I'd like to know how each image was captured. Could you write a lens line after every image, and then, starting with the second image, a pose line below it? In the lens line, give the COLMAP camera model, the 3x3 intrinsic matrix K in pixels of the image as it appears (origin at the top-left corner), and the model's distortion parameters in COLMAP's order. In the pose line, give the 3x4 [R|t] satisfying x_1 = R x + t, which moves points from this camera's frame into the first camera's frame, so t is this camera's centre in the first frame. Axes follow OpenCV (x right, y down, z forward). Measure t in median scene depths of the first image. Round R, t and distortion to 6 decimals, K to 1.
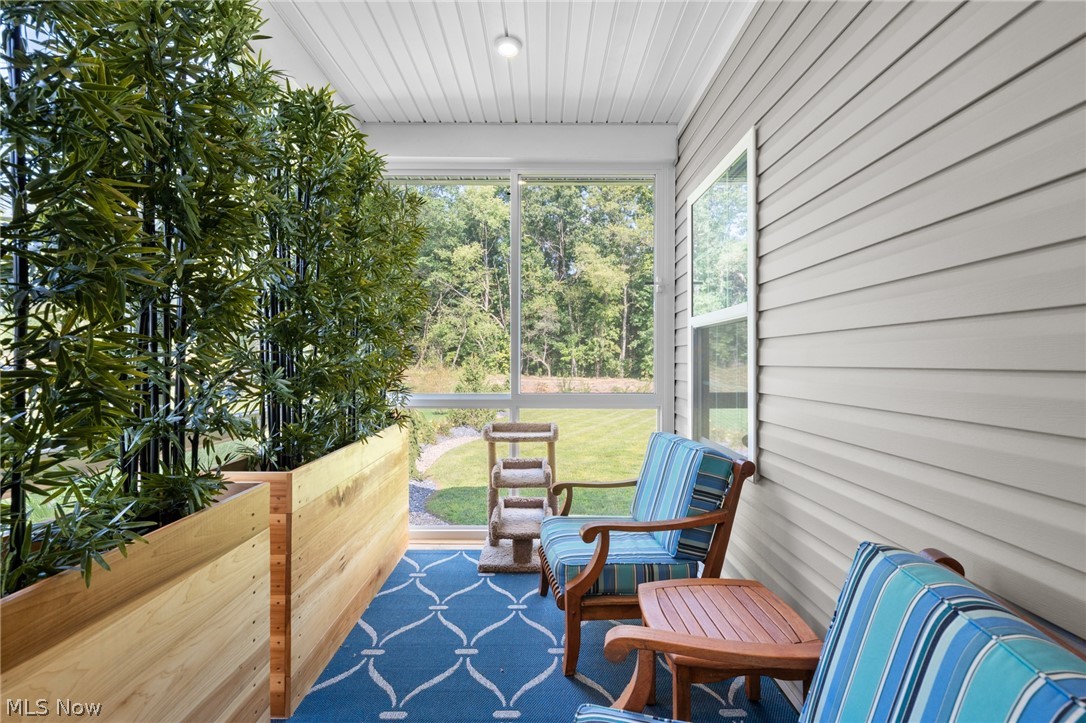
lens RADIAL K [[485.7, 0, 542.7], [0, 485.7, 359.3], [0, 0, 1]] dist [0.001613, -0.000566]
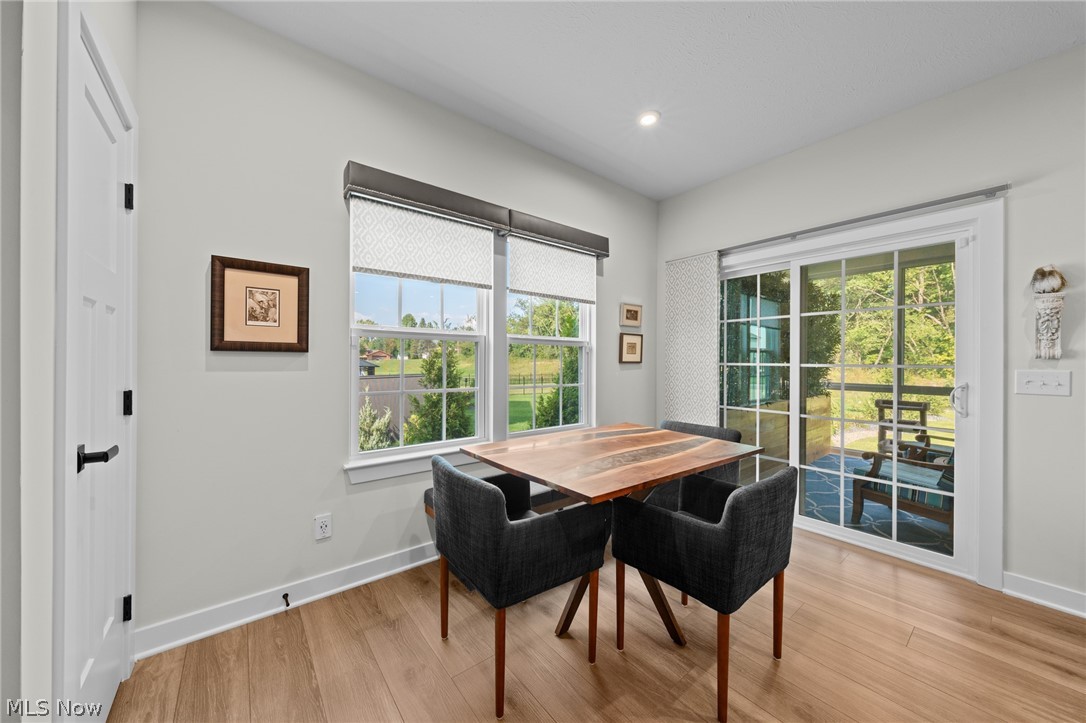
lens RADIAL K [[379.1, 0, 540.8], [0, 379.1, 359.2], [0, 0, 1]] dist [-0.001949, -0.000049]
pose [[0.615619, 0.000271, -0.788044, 0.307180], [-0.003794, 0.999989, -0.002620, -0.028953], [0.788035, 0.004603, 0.615614, -1.269703]]
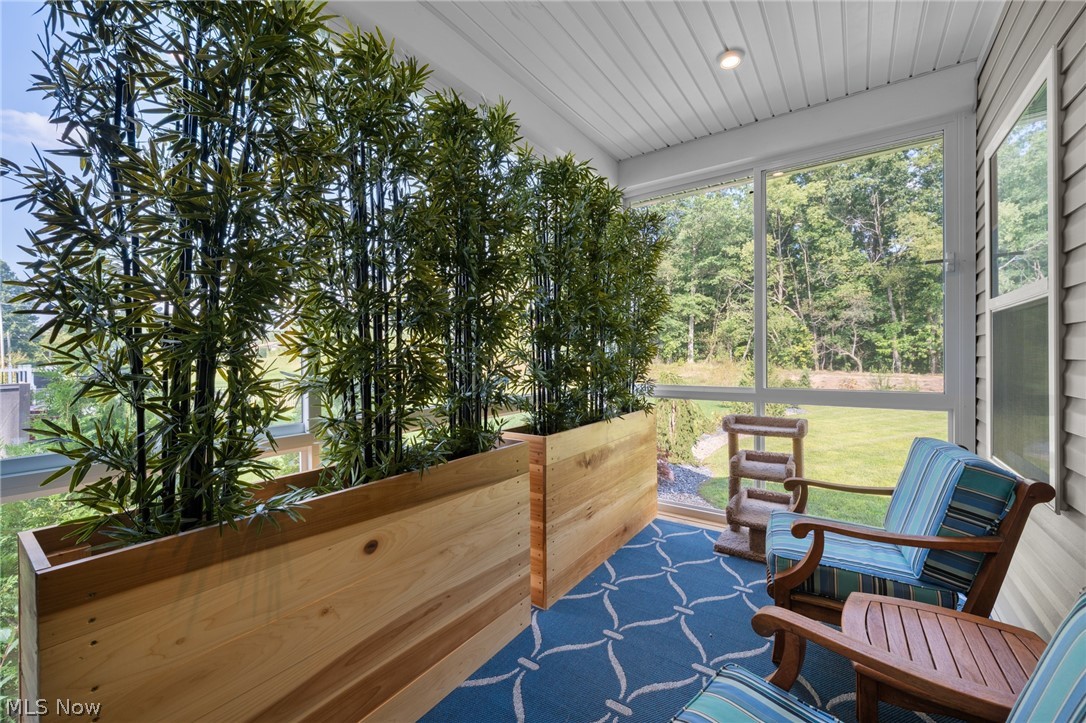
lens RADIAL K [[443.7, 0, 533.2], [0, 443.7, 357.5], [0, 0, 1]] dist [-0.001700, 0.001088]
pose [[0.808347, -0.007542, -0.588658, 0.132603], [0.011363, 0.999932, 0.002792, -0.001029], [0.588596, -0.008945, 0.808377, -0.036785]]
